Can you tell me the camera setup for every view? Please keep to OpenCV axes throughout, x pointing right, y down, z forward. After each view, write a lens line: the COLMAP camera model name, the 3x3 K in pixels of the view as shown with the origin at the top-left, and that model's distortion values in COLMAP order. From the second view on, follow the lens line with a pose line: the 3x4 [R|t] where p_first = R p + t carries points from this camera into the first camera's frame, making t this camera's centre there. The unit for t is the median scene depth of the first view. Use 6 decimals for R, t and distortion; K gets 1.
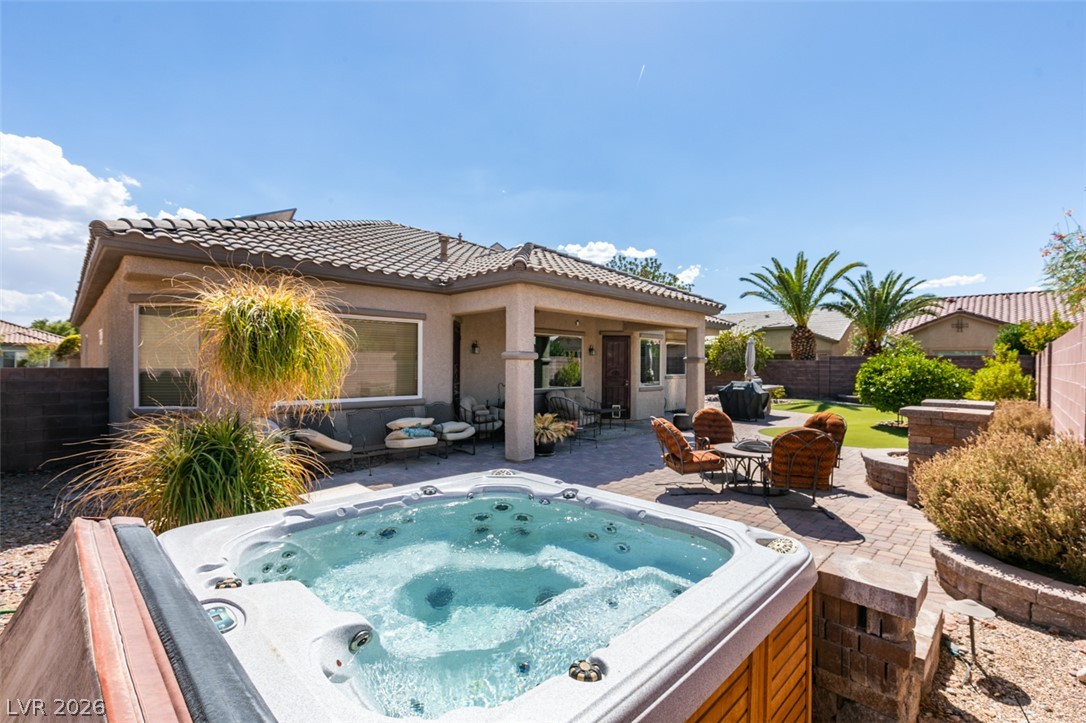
lens RADIAL K [[485.5, 0, 540.0], [0, 485.5, 362.9], [0, 0, 1]] dist [0.004429, -0.003494]
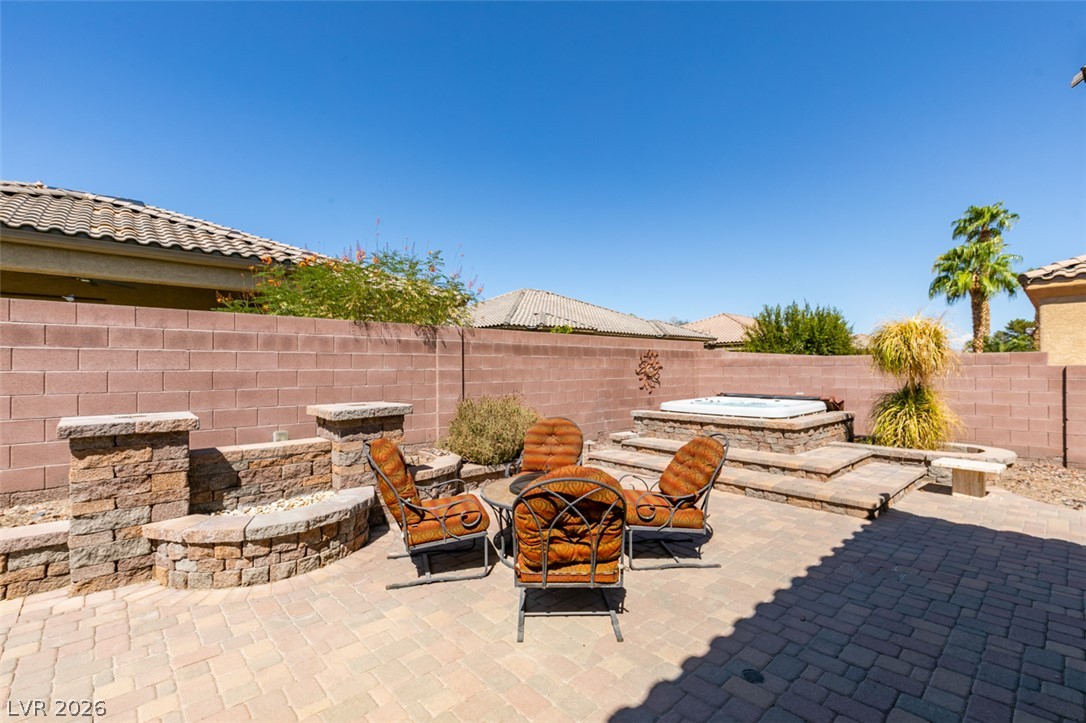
lens RADIAL K [[485.5, 0, 549.2], [0, 485.5, 364.1], [0, 0, 1]] dist [0.004429, -0.003494]
pose [[-0.999223, -0.002043, 0.039371, 0.196947], [-0.002511, 0.999926, -0.011862, 0.014480], [-0.039343, -0.011952, -0.999154, 0.747125]]
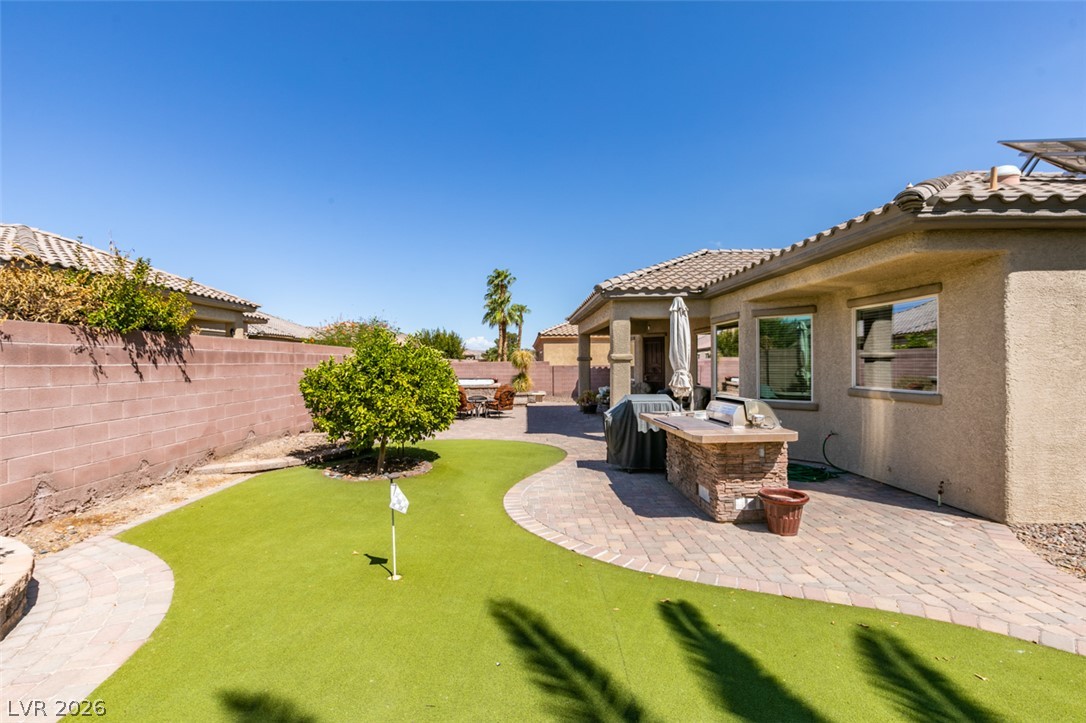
lens RADIAL K [[485.5, 0, 539.3], [0, 485.5, 362.6], [0, 0, 1]] dist [0.004429, -0.003494]
pose [[-0.687735, -0.000088, -0.725962, 0.901191], [0.005857, 0.999967, -0.005669, 0.007880], [0.725938, -0.008151, -0.687712, 1.314245]]
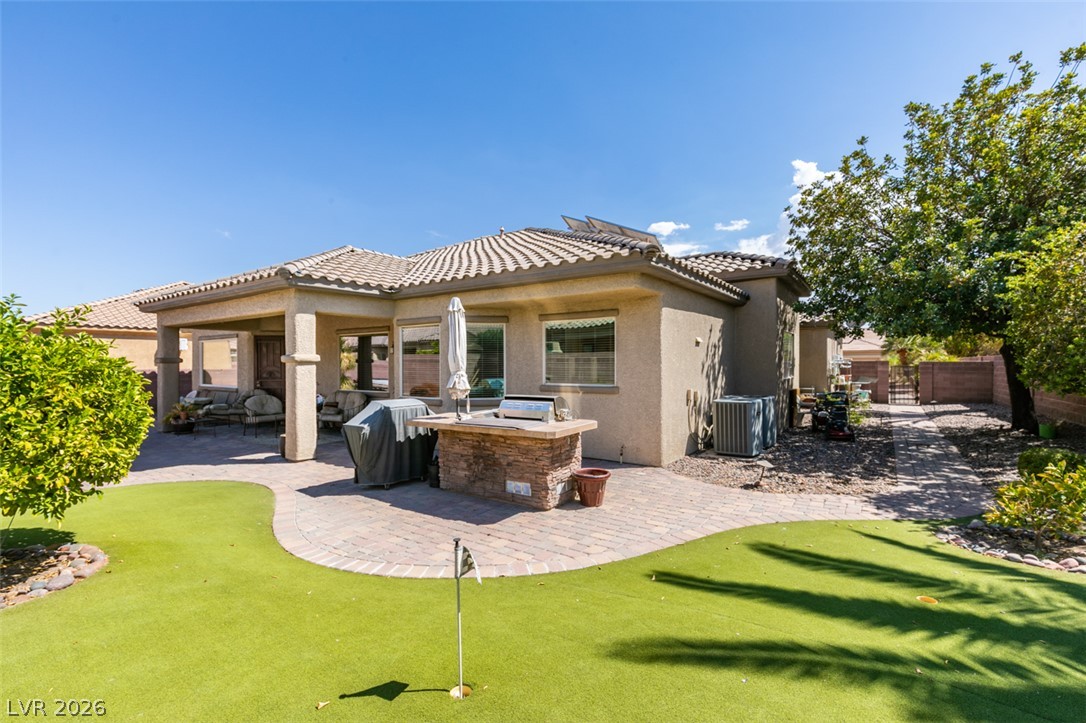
lens RADIAL K [[485.5, 0, 538.3], [0, 485.5, 362.8], [0, 0, 1]] dist [0.004429, -0.003494]
pose [[0.169007, -0.007478, -0.985587, 0.935061], [0.008728, 0.999943, -0.006090, 0.008156], [0.985576, -0.007573, 0.169062, 1.089580]]
